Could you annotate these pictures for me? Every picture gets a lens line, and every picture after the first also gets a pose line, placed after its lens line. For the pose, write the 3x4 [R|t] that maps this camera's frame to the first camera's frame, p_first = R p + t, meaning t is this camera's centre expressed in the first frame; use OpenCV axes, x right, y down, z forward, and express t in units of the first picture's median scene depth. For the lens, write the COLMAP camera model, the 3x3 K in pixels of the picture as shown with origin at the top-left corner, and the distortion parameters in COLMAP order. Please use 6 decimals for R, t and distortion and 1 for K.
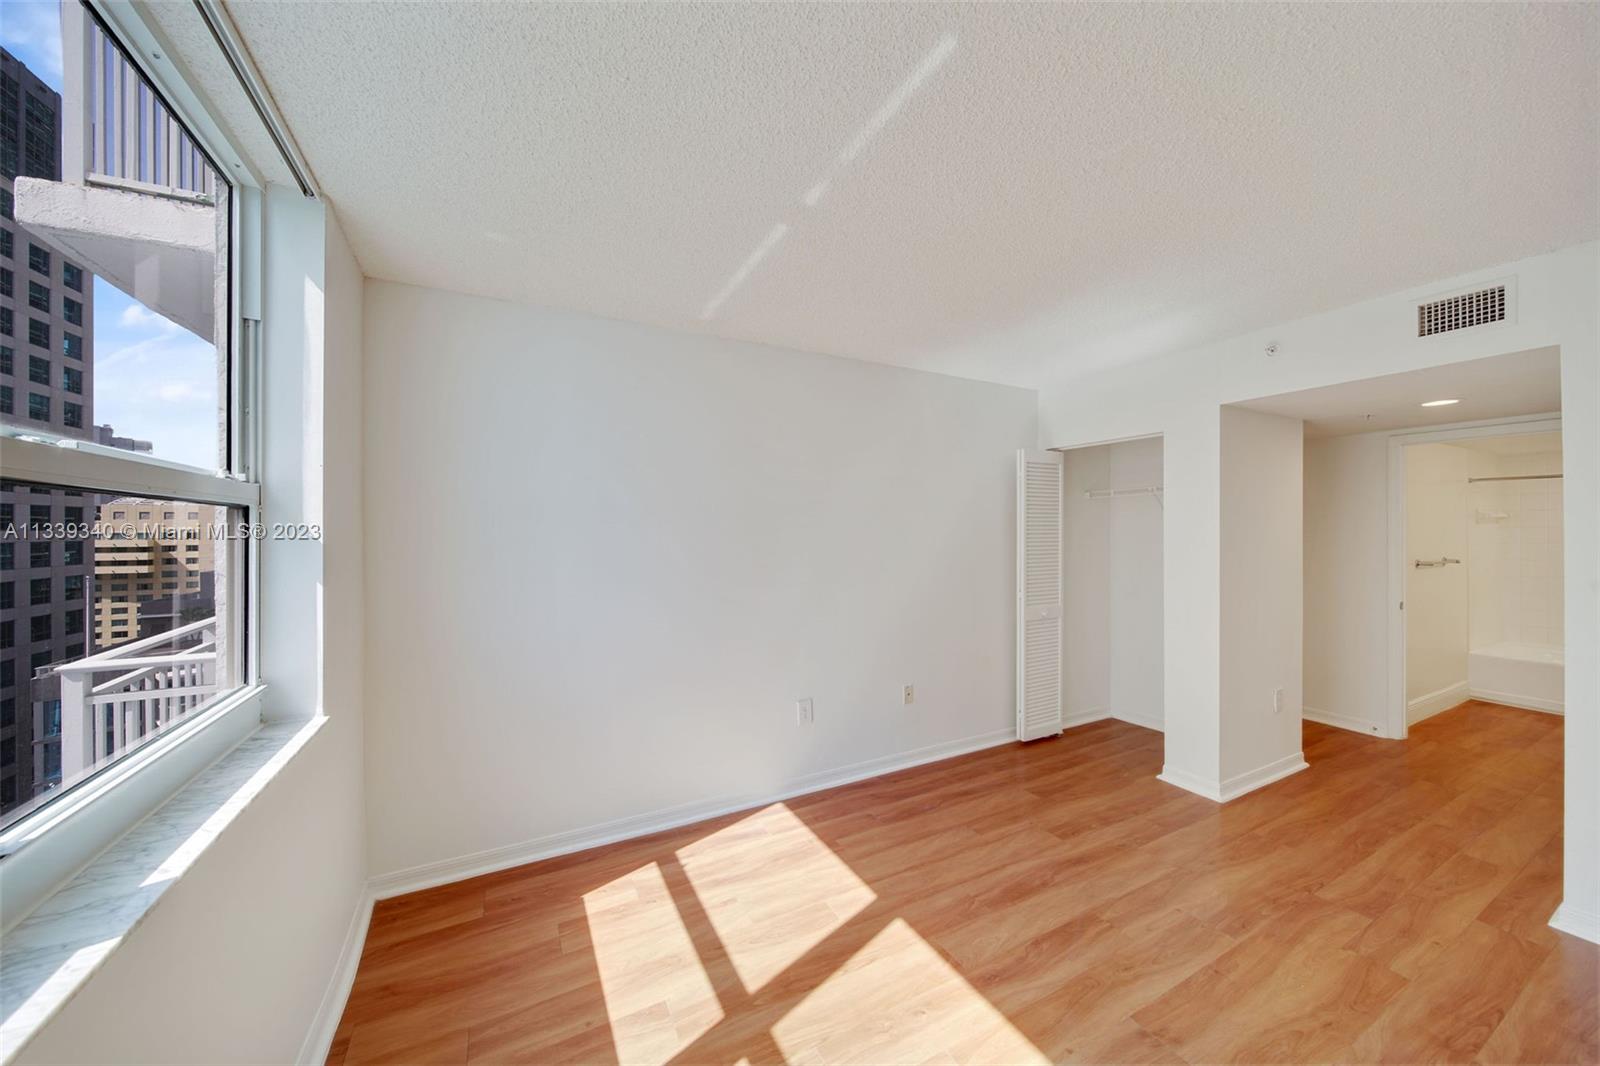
lens RADIAL K [[565.0, 0, 797.1], [0, 565.0, 524.5], [0, 0, 1]] dist [0.002011, -0.002178]
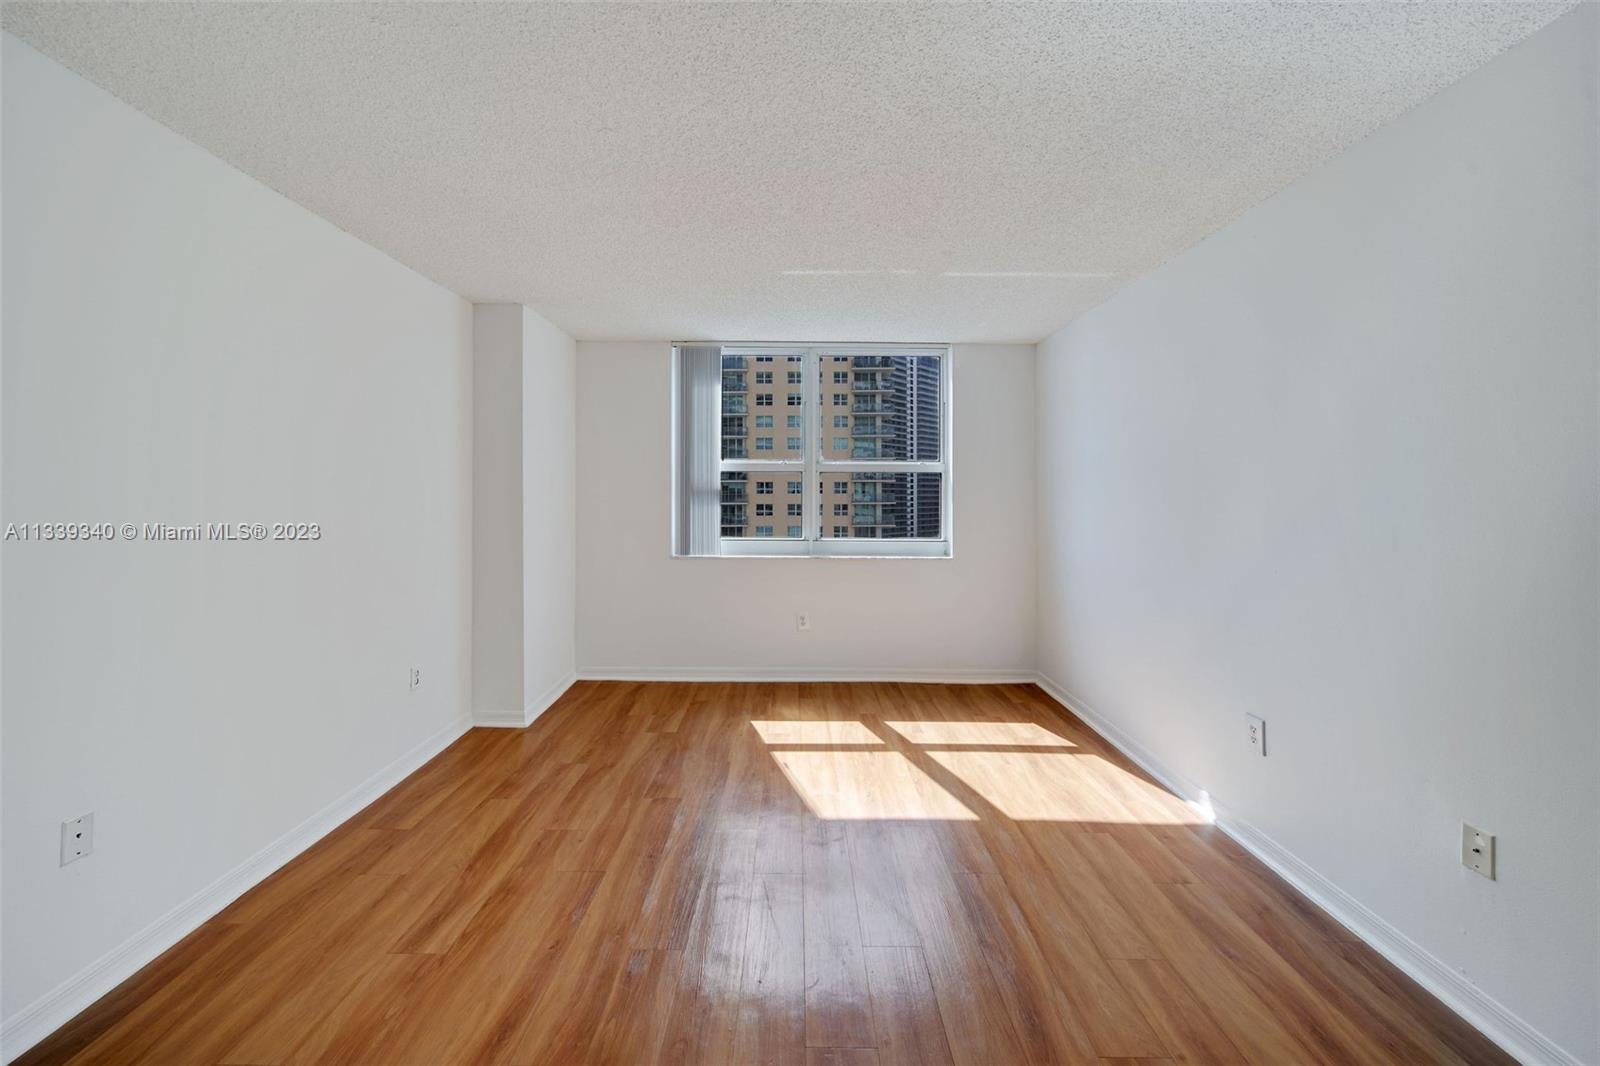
lens RADIAL K [[565.0, 0, 792.7], [0, 565.0, 498.4], [0, 0, 1]] dist [0.002011, -0.002178]
pose [[-0.463756, 0.010528, -0.885900, 1.305590], [0.011350, 0.999918, 0.005941, 0.050003], [0.885890, -0.007300, -0.463838, 1.221443]]
